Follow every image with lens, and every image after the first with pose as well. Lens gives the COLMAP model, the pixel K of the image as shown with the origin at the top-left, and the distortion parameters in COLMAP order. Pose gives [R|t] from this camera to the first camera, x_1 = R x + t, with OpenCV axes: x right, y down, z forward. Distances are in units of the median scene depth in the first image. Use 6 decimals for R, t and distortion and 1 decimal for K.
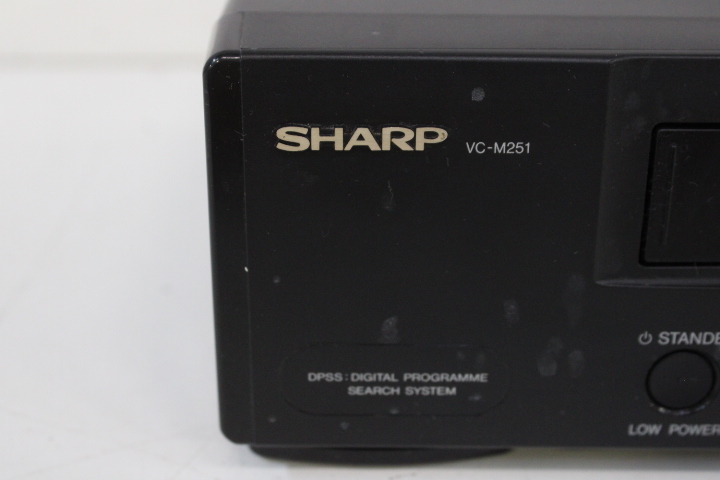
lens RADIAL K [[1075.5, 0, 364.7], [0, 1075.5, 243.5], [0, 0, 1]] dist [-0.027922, 0.000000]
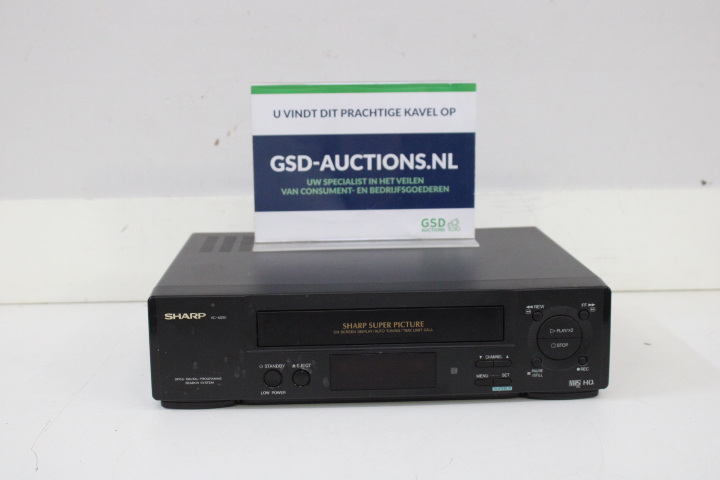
lens RADIAL K [[934.0, 0, 360.1], [0, 934.0, 236.0], [0, 0, 1]] dist [-0.059926, 0.000000]
pose [[0.999671, -0.023274, 0.010781, 0.594951], [0.025099, 0.974241, -0.224109, 0.393841], [-0.005288, 0.224306, 0.974504, -2.393862]]
